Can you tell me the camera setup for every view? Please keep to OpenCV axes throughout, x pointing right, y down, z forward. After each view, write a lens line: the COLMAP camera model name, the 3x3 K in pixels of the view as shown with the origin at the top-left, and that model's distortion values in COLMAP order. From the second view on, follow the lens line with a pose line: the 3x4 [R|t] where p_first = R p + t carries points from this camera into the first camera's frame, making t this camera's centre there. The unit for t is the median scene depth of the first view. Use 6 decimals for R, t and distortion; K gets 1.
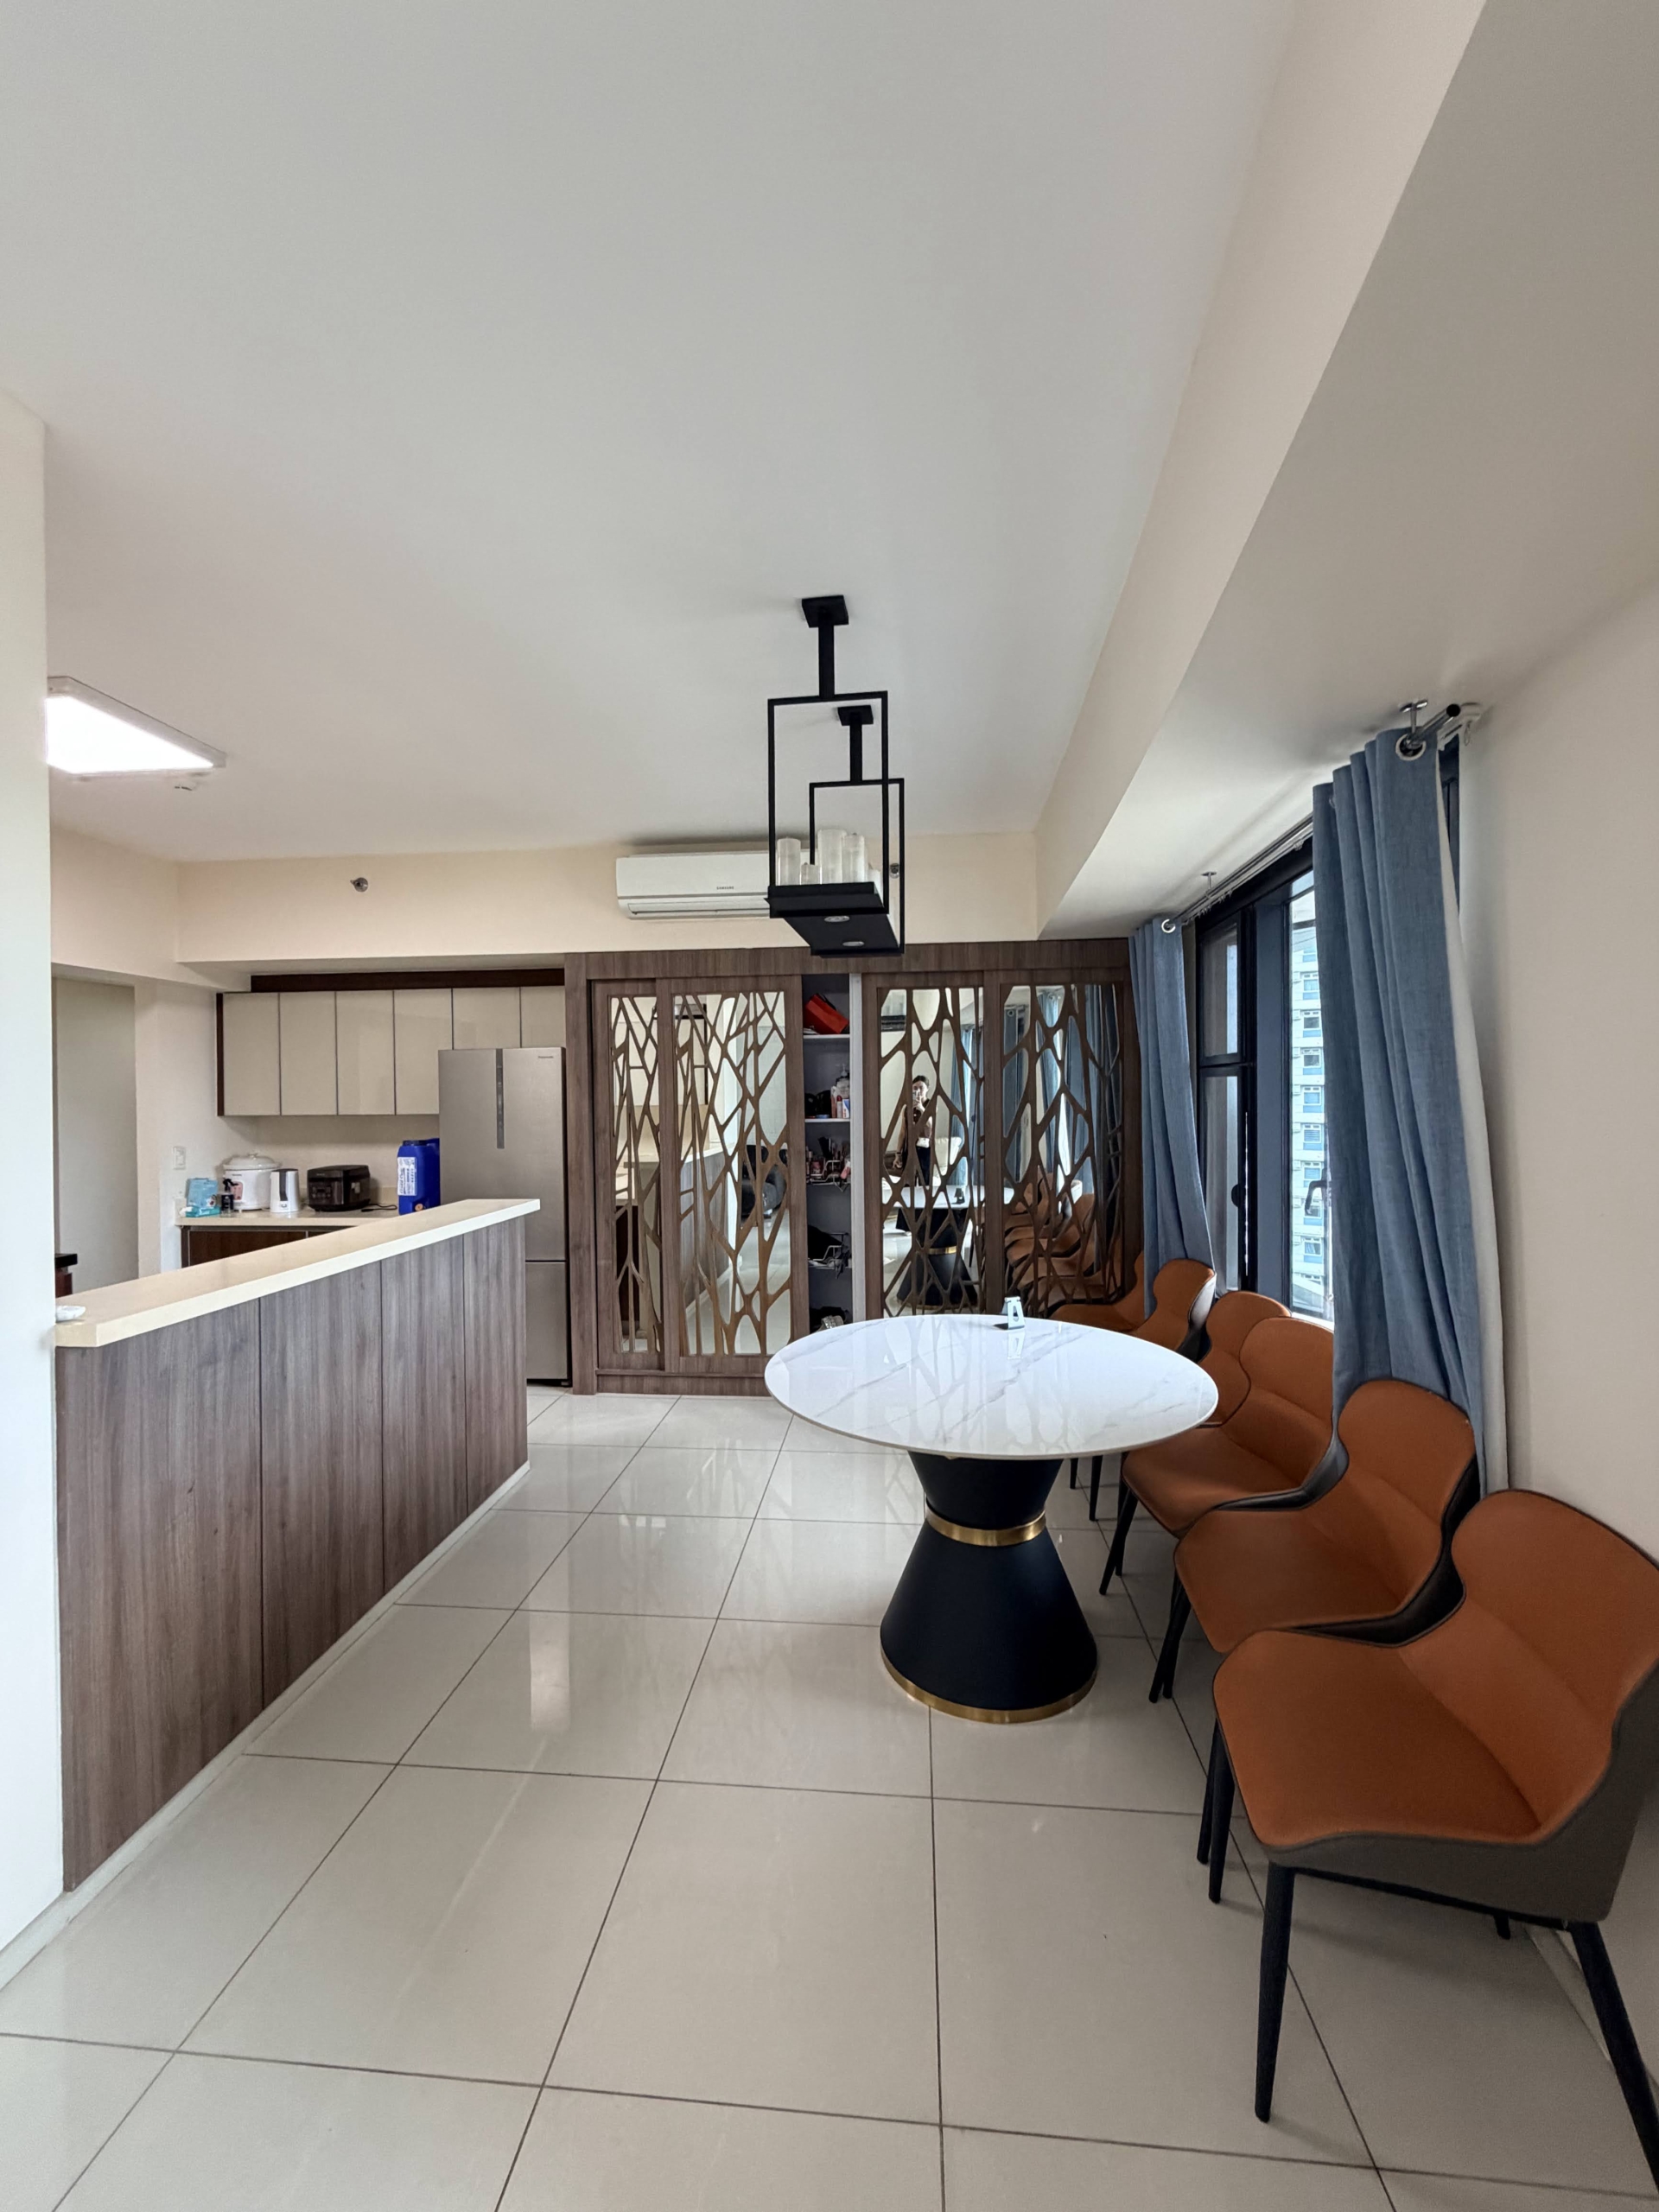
lens RADIAL K [[889.5, 0, 831.4], [0, 889.5, 1095.9], [0, 0, 1]] dist [-0.002038, 0.000240]
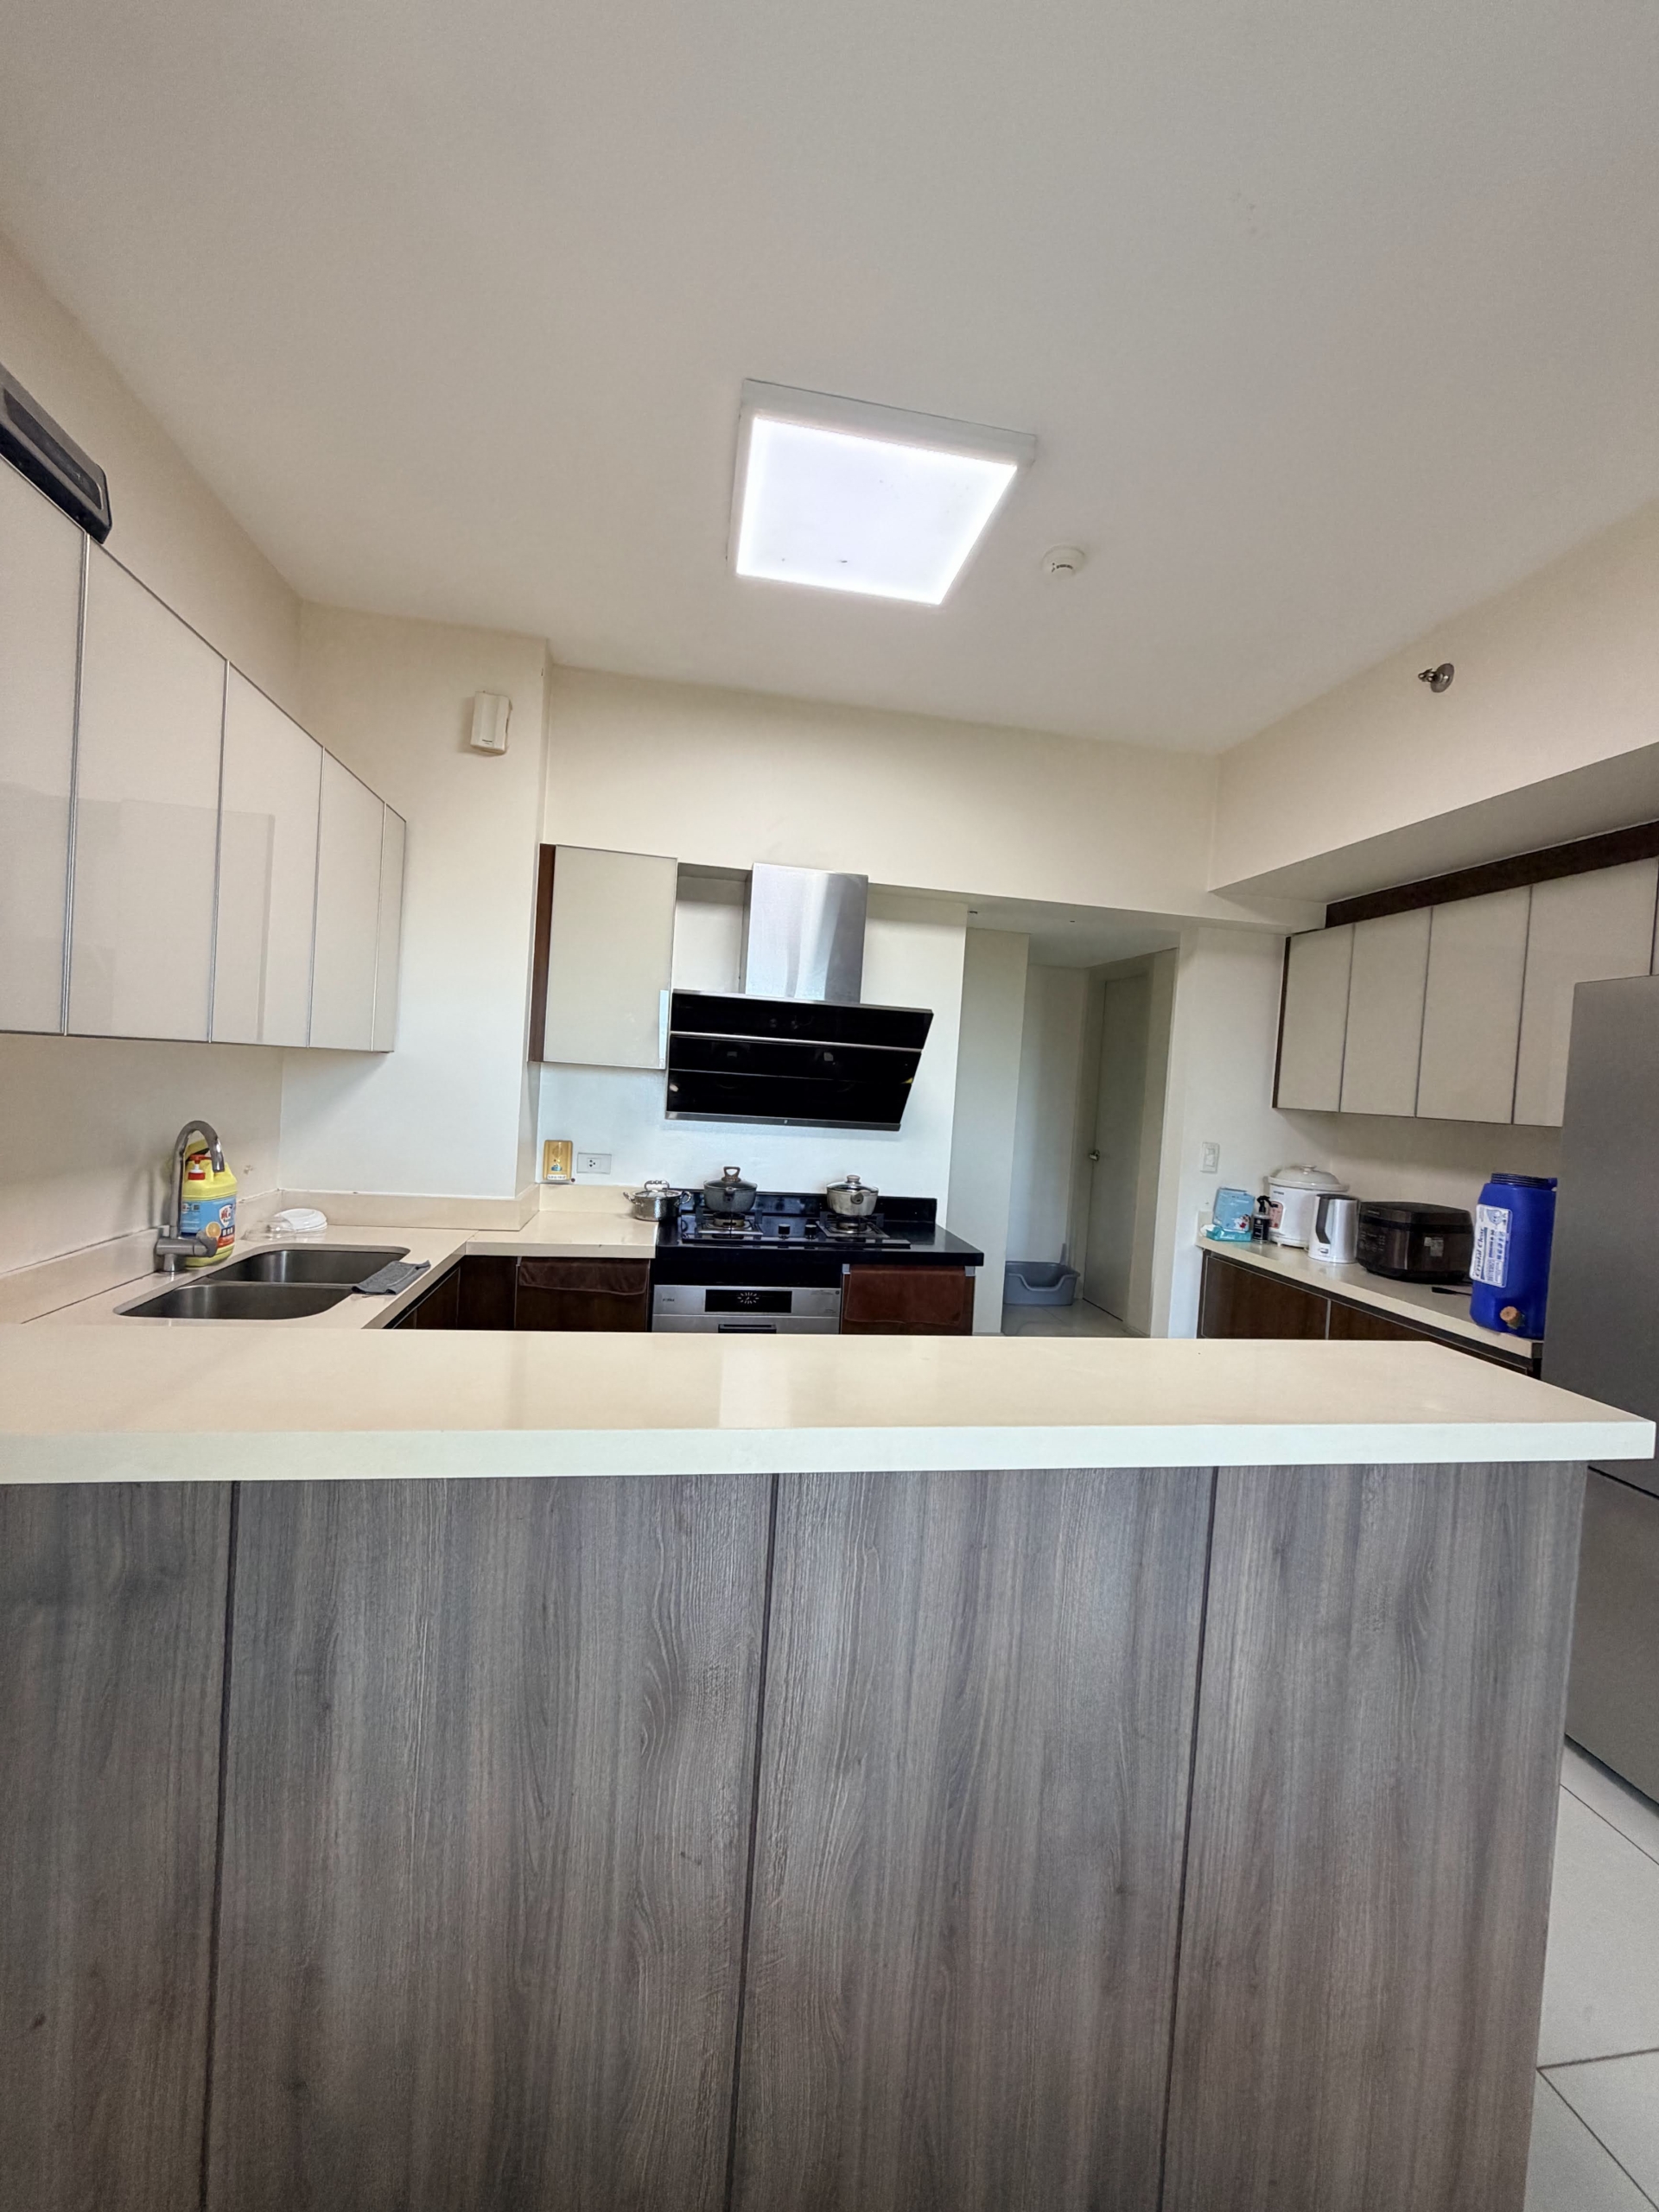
lens RADIAL K [[889.5, 0, 830.7], [0, 889.5, 1099.6], [0, 0, 1]] dist [-0.002038, 0.000240]
pose [[0.264494, 0.053169, -0.962921, -0.159644], [-0.071084, 0.996838, 0.035517, 0.027911], [0.961764, 0.059054, 0.267437, 0.799245]]
